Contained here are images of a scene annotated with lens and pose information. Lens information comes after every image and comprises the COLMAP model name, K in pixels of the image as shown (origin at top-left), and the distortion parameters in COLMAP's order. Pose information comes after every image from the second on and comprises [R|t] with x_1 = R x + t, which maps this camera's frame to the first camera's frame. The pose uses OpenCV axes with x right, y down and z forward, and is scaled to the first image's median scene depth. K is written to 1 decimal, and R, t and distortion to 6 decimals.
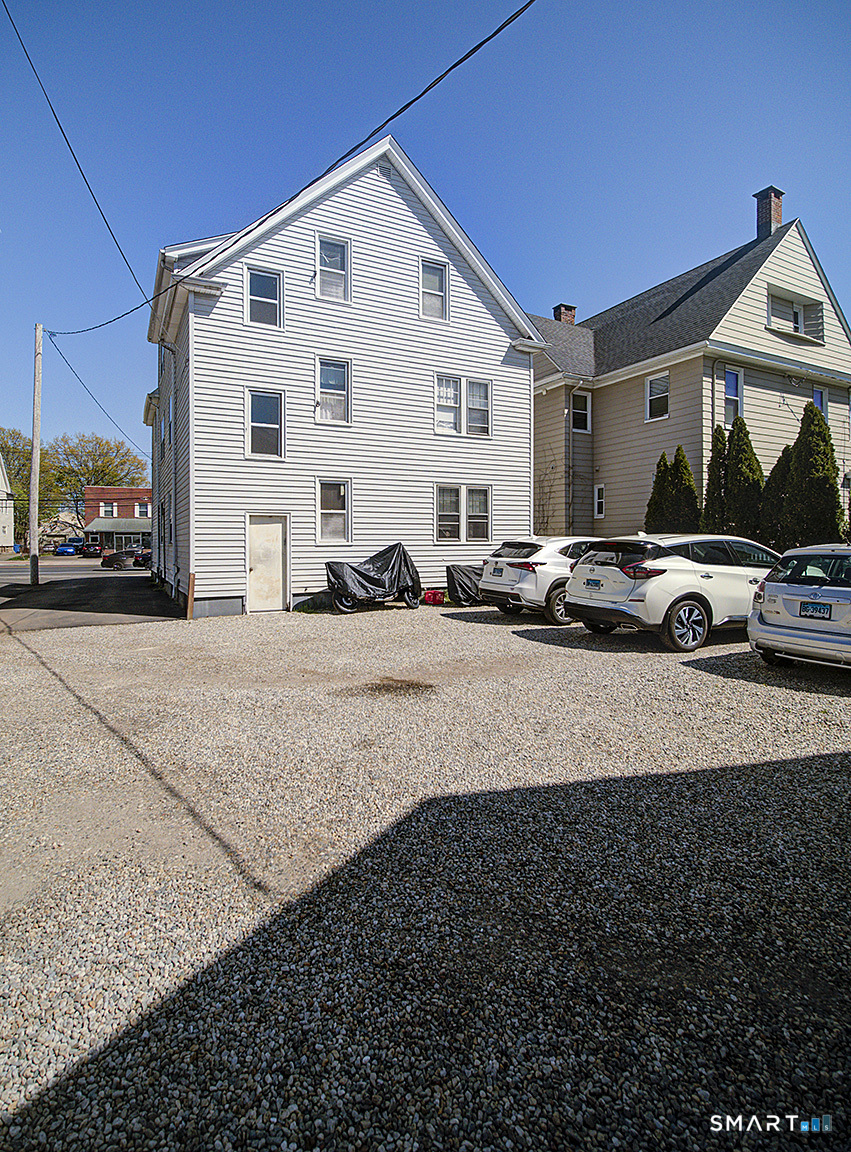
lens RADIAL K [[554.9, 0, 406.2], [0, 554.9, 538.0], [0, 0, 1]] dist [-0.006530, -0.002198]
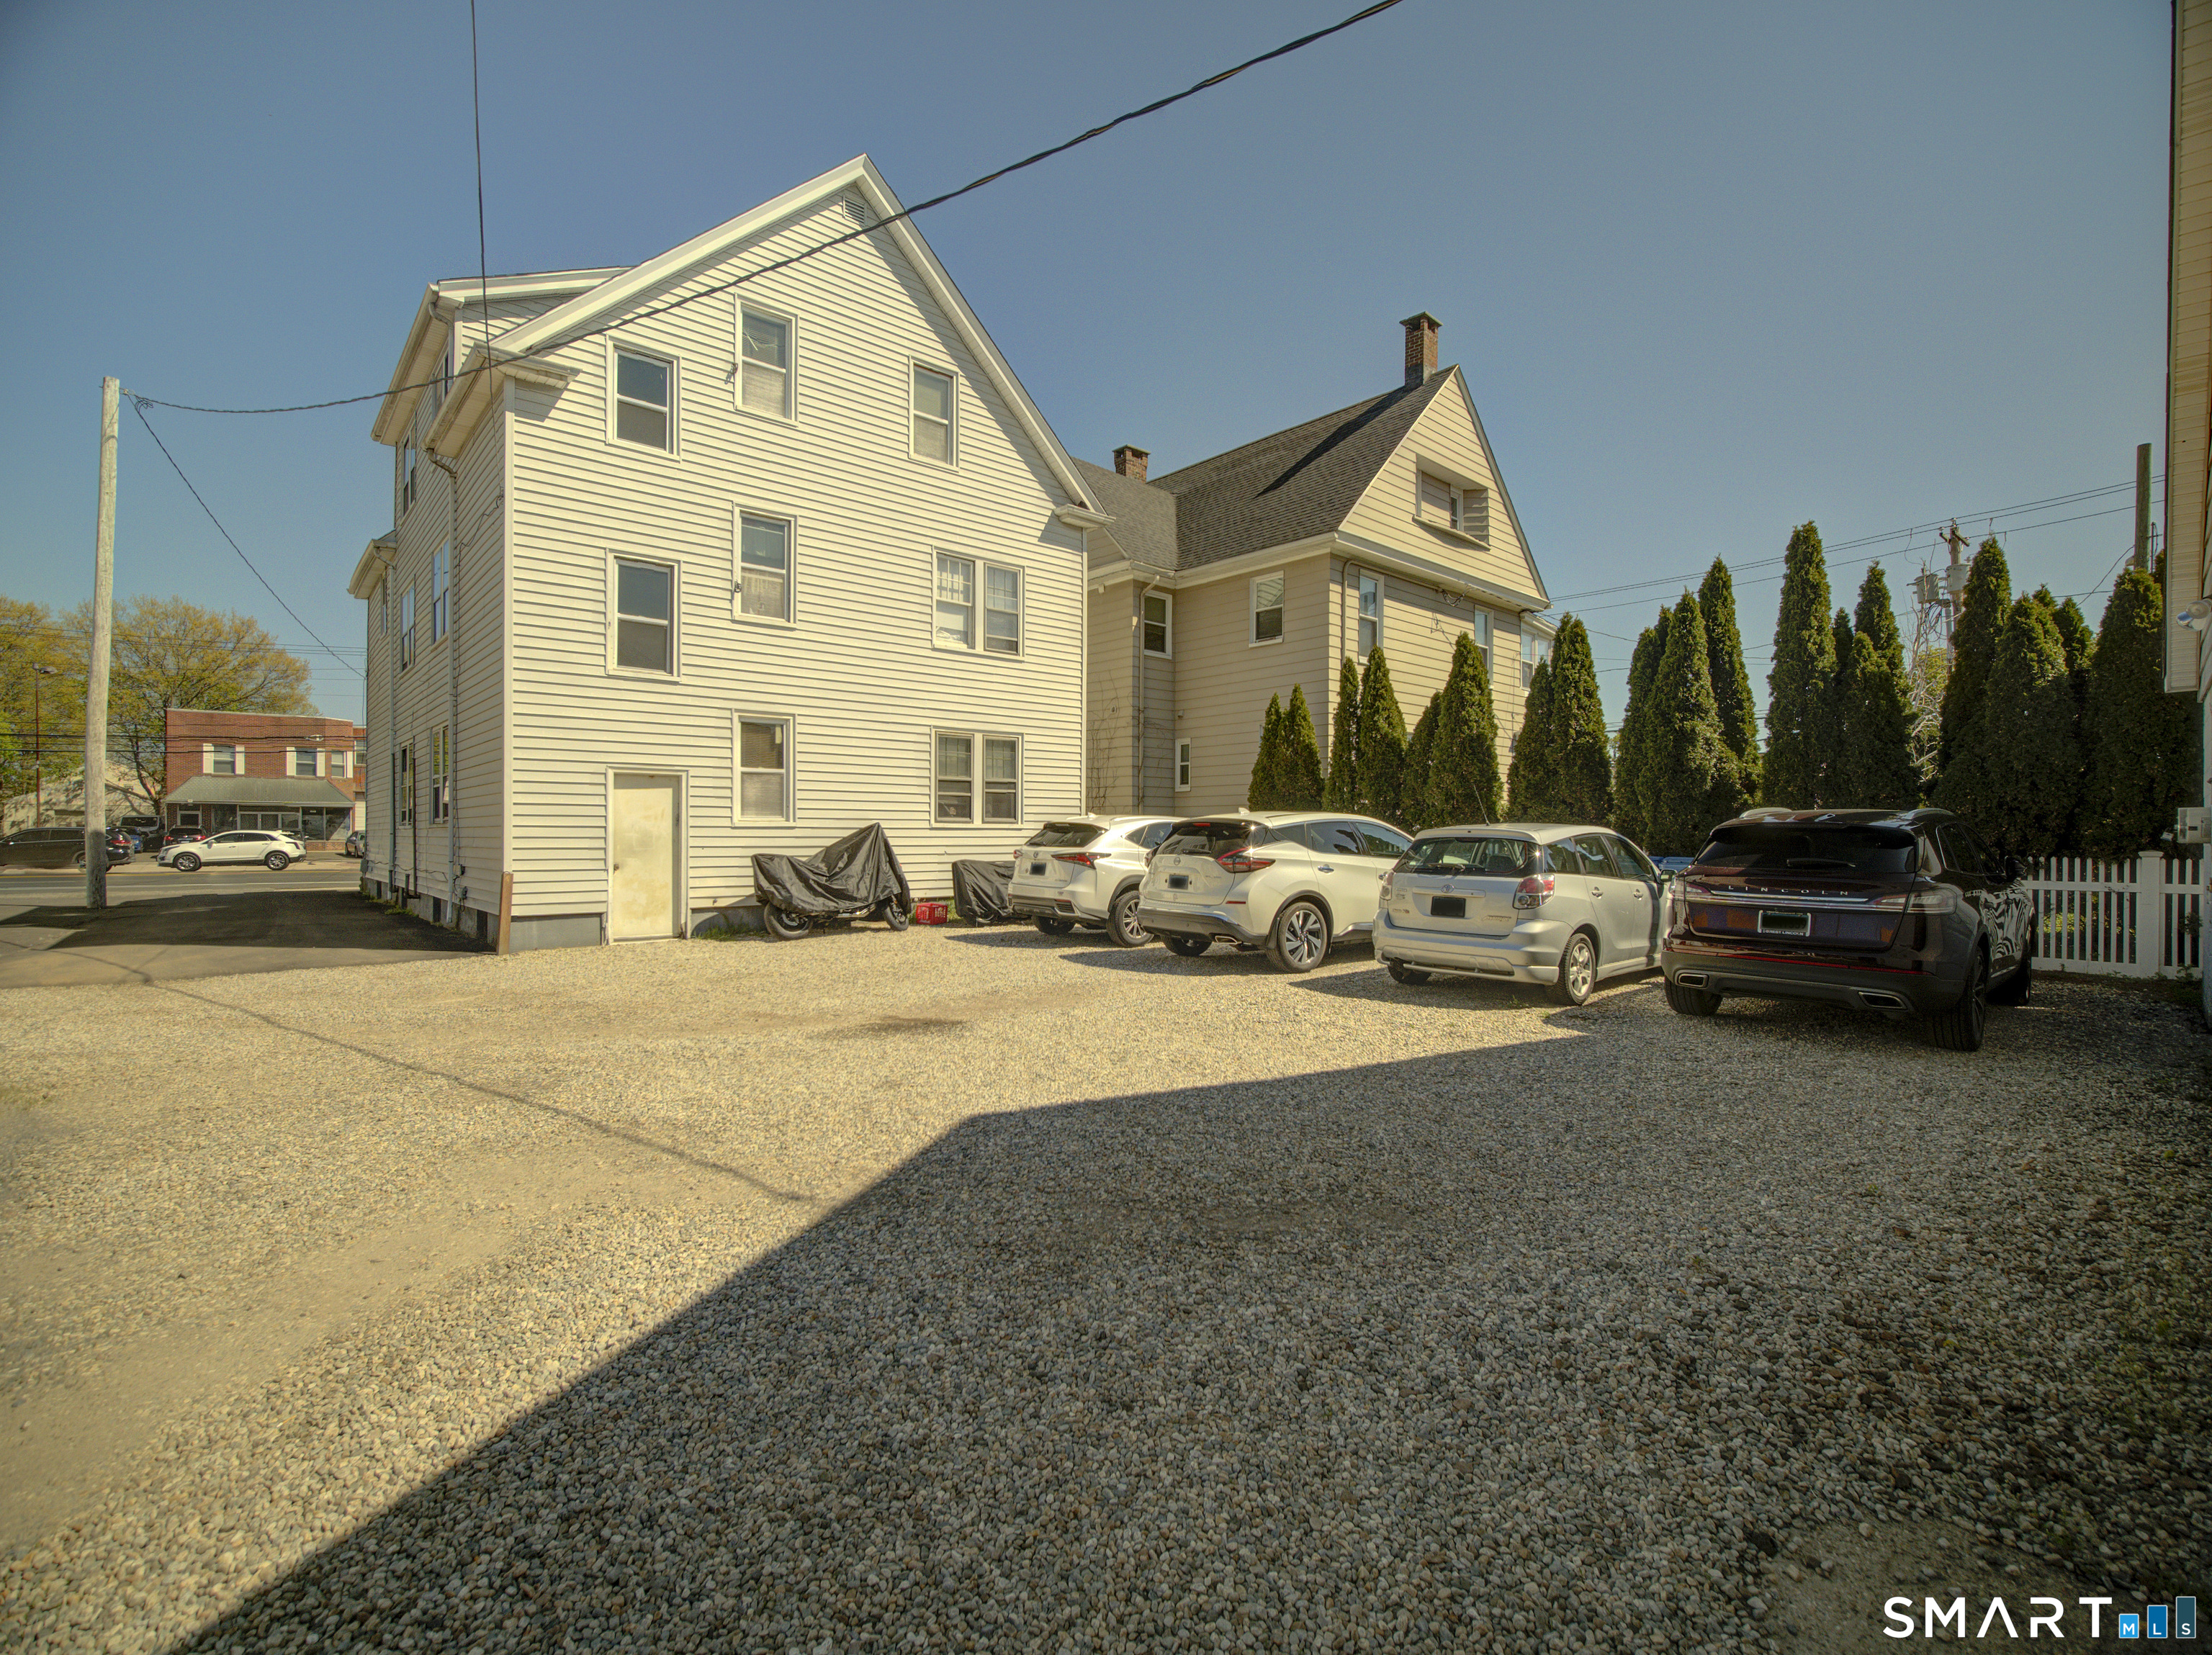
lens RADIAL K [[1028.7, 0, 1108.2], [0, 1028.7, 834.9], [0, 0, 1]] dist [-0.010038, 0.000039]
pose [[0.963557, 0.005844, 0.267441, -0.069592], [-0.007008, 0.999970, 0.003400, 0.015696], [-0.267413, -0.005150, 0.963568, -0.164291]]
